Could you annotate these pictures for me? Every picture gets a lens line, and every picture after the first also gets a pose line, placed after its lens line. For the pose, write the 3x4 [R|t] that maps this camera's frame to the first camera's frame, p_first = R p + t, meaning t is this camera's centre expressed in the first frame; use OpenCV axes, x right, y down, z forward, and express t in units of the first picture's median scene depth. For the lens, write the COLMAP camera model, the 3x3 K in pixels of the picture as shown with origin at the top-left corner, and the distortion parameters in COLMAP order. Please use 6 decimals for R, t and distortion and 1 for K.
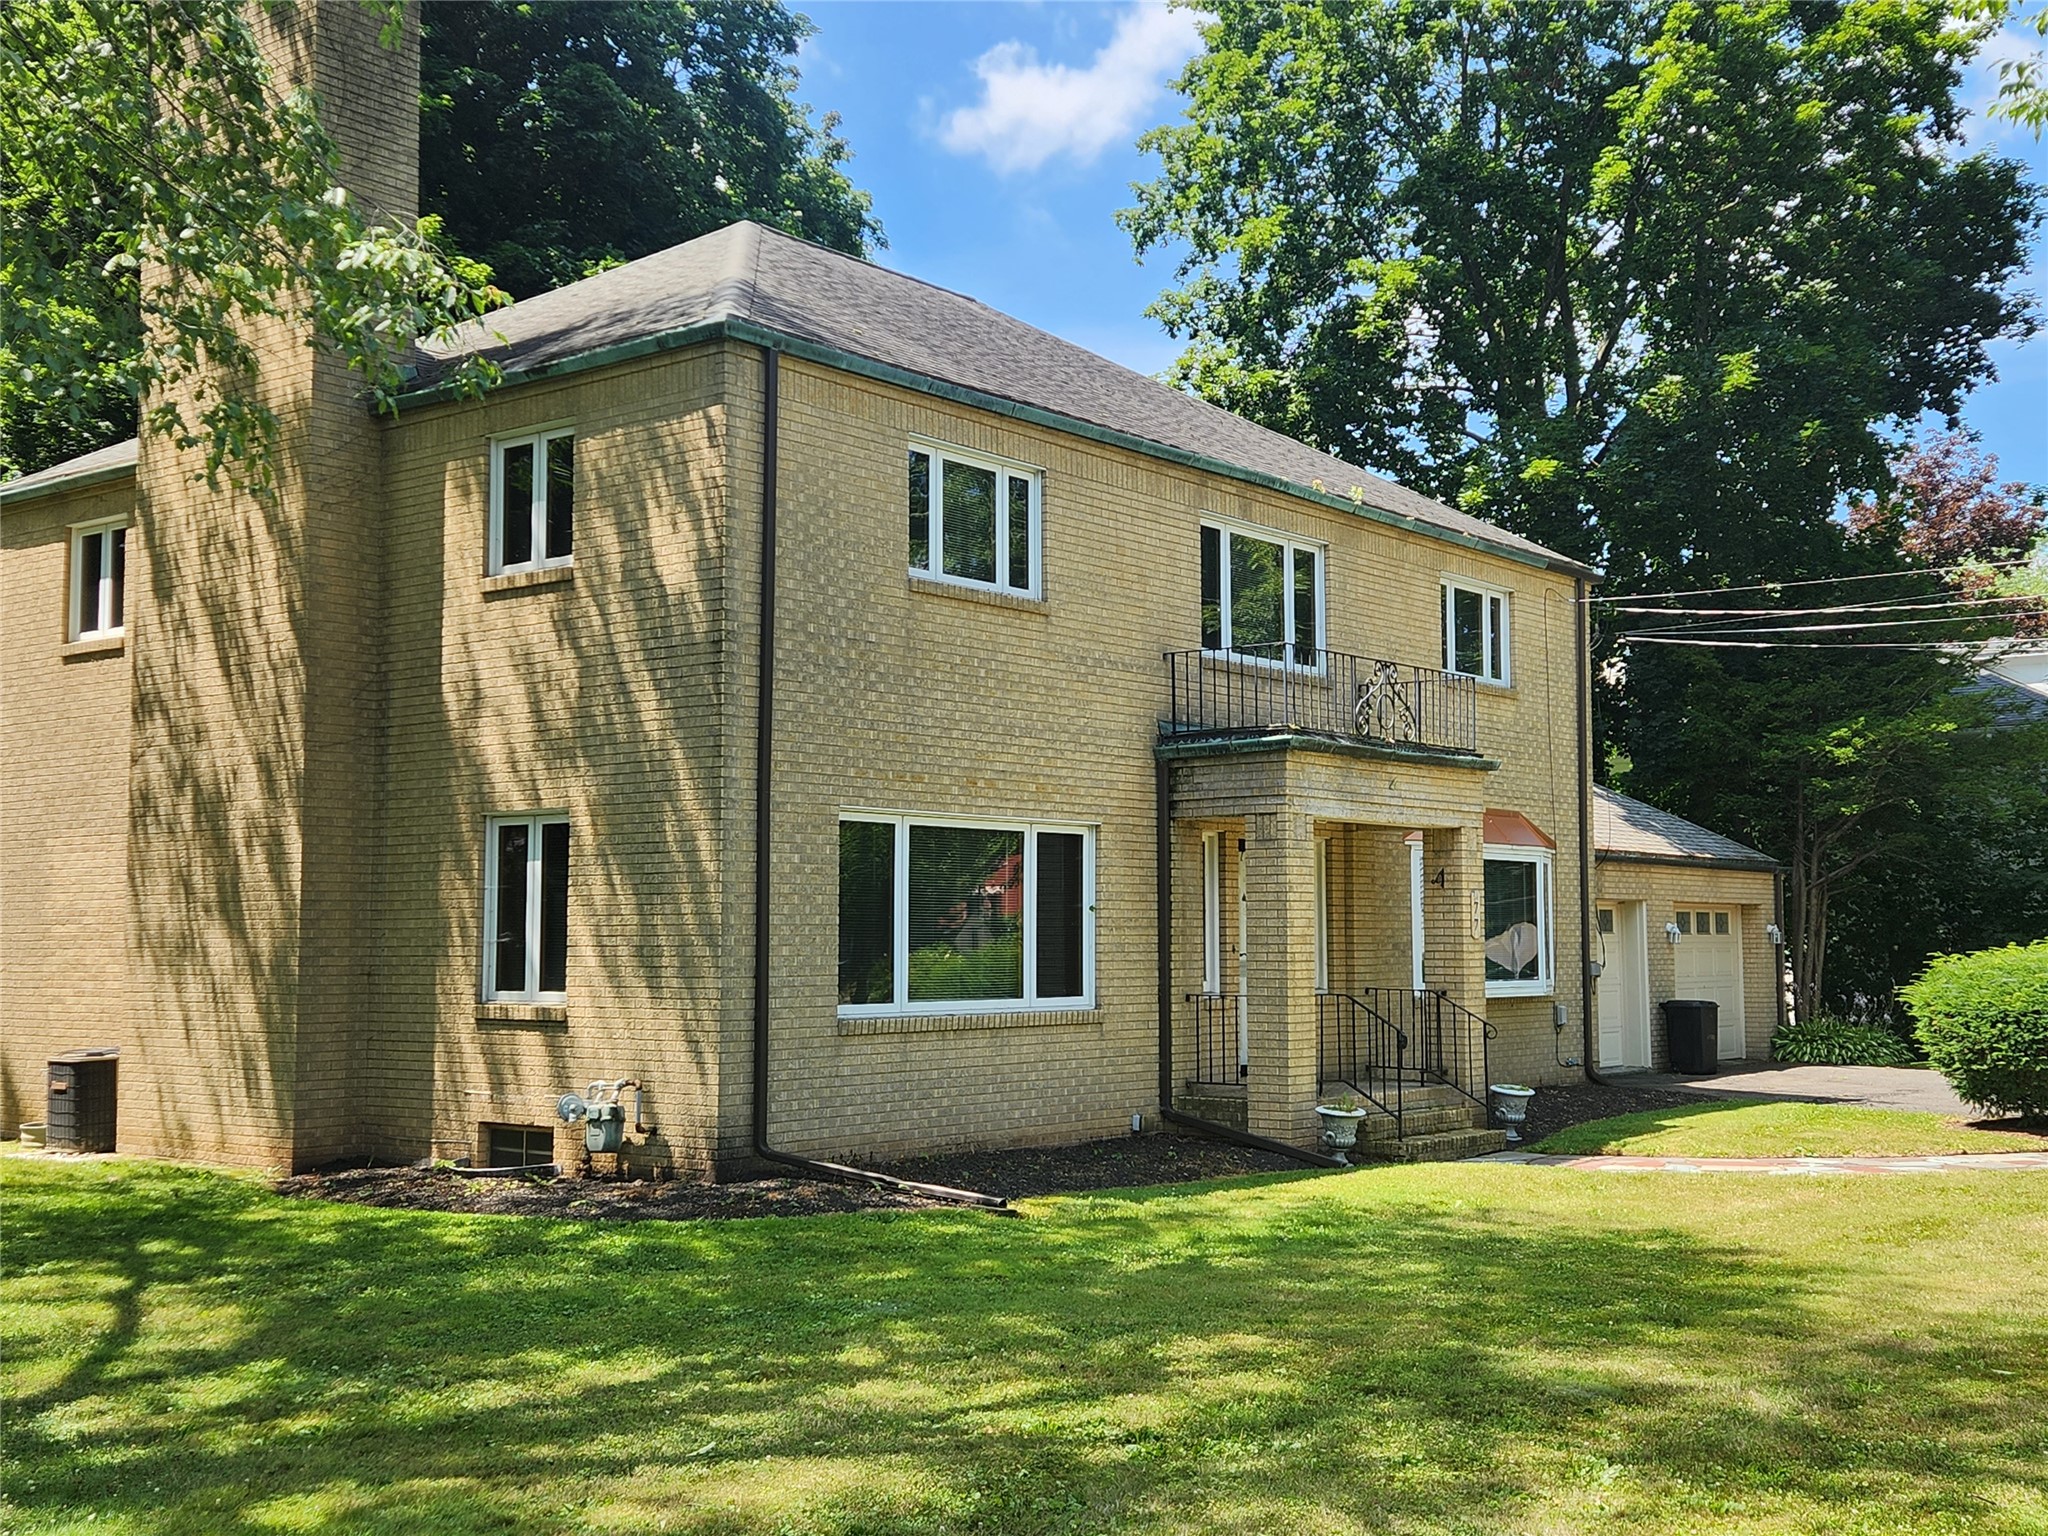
lens RADIAL K [[2227.6, 0, 1024.0], [0, 2227.6, 768.0], [0, 0, 1]] dist [0.095116, -0.007186]
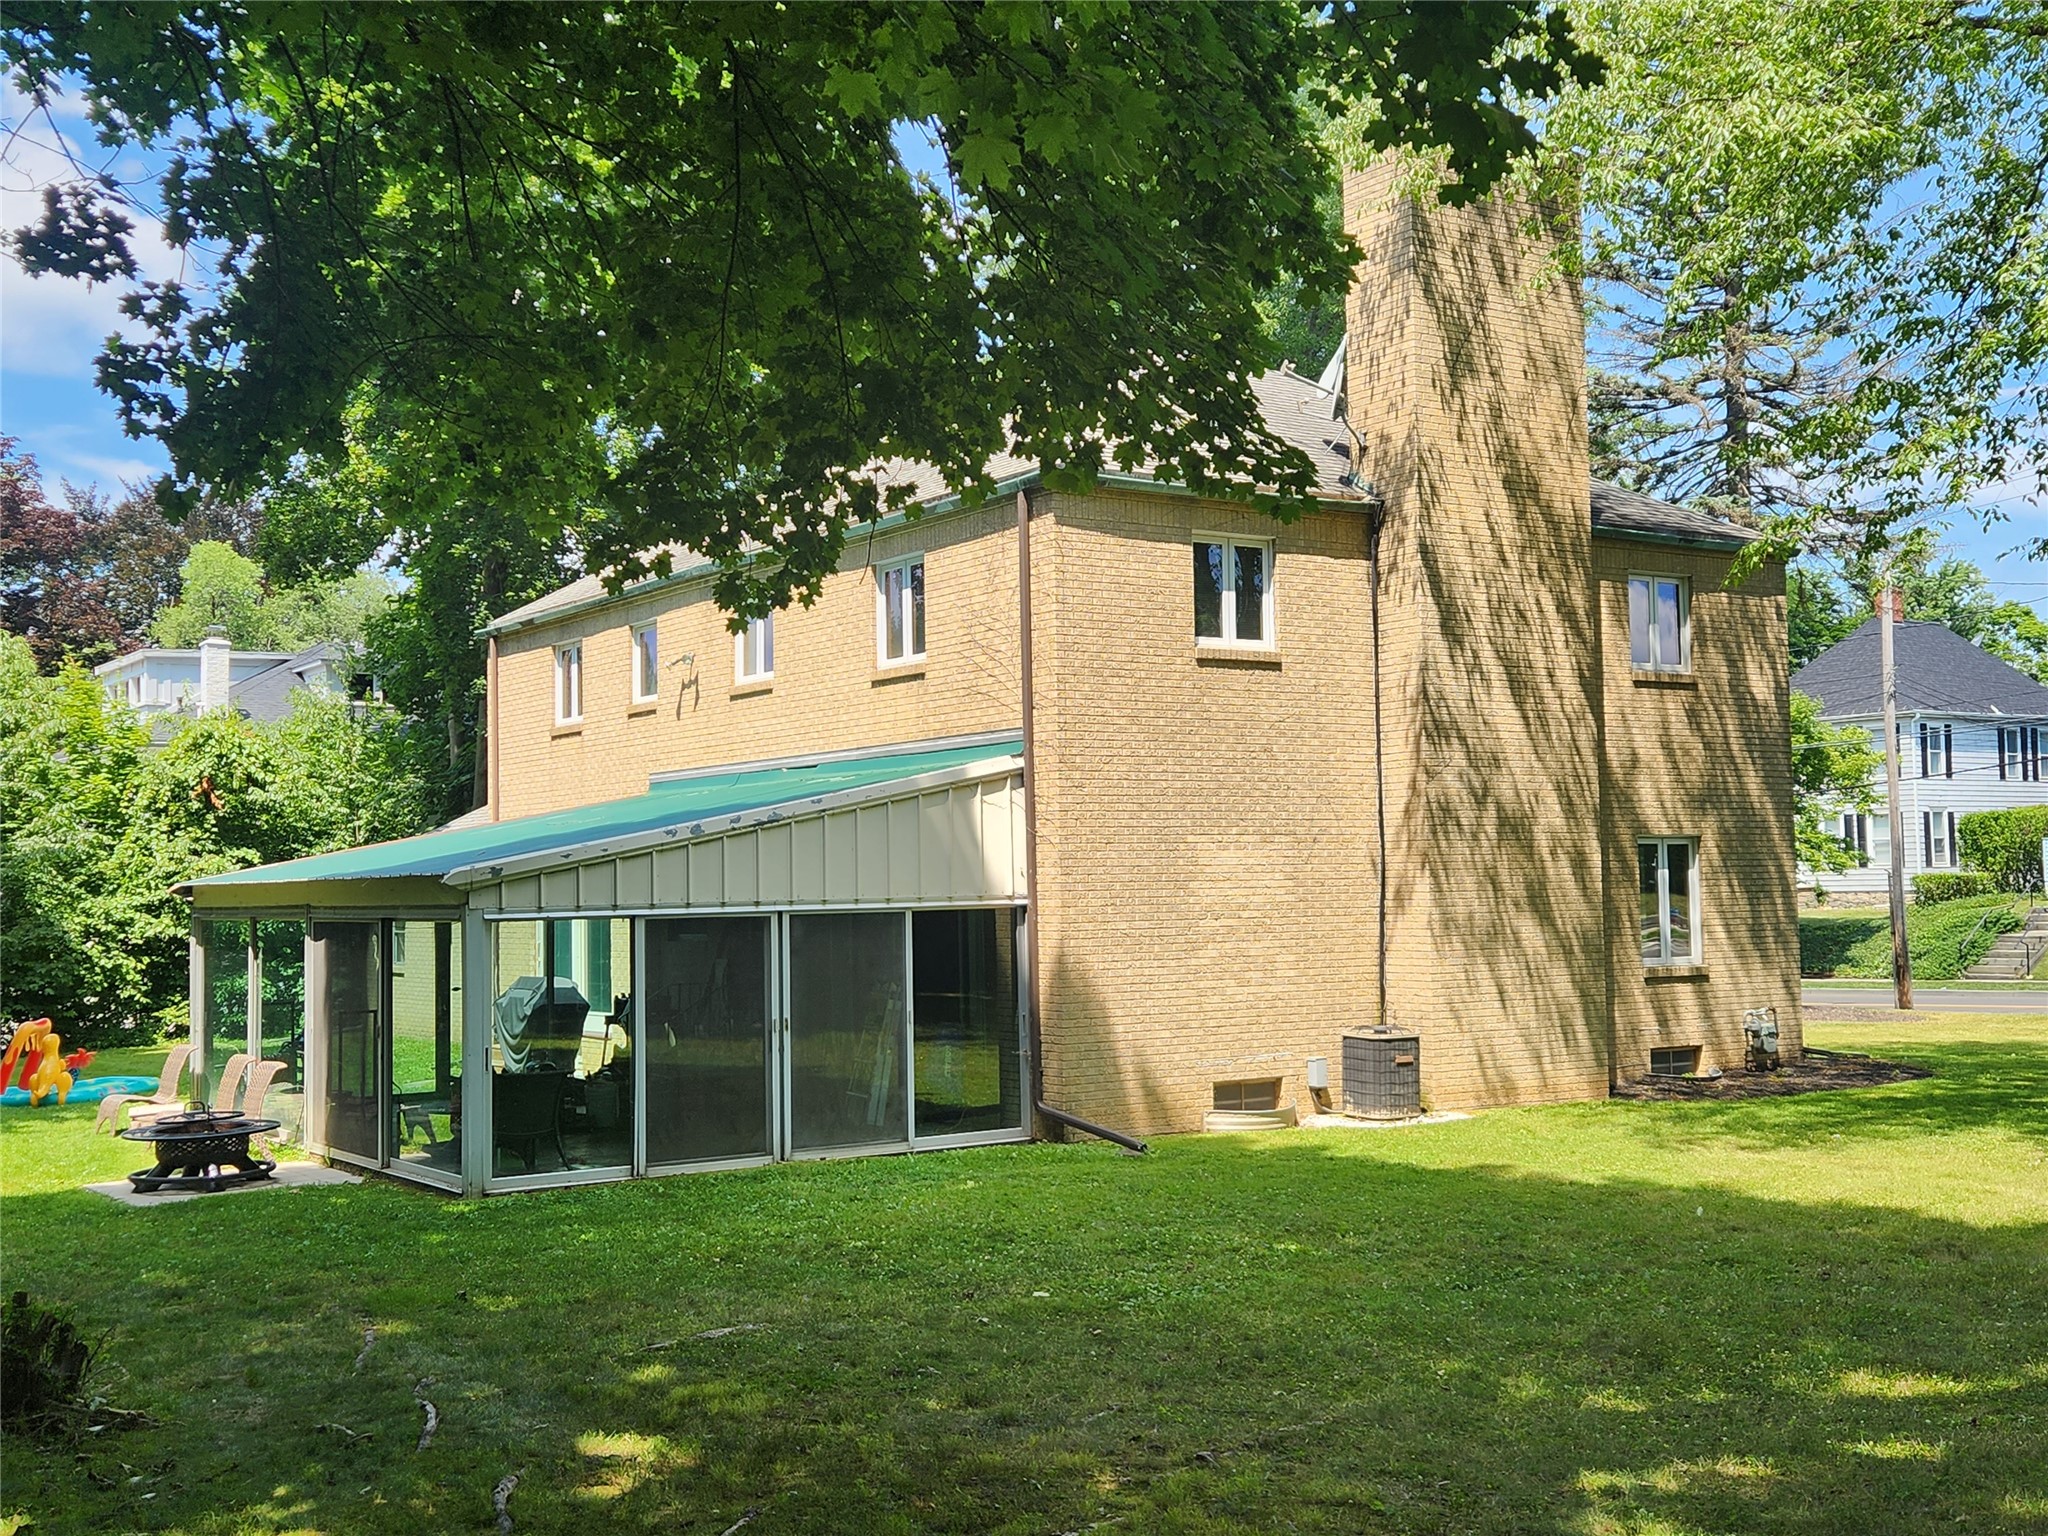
lens RADIAL K [[2227.6, 0, 1024.0], [0, 2227.6, 768.0], [0, 0, 1]] dist [0.095116, -0.007186]
pose [[0.294979, 0.047656, 0.954315, -1.614572], [-0.057234, 0.997843, -0.032139, 0.042959], [-0.953788, -0.045139, 0.297070, 0.886594]]
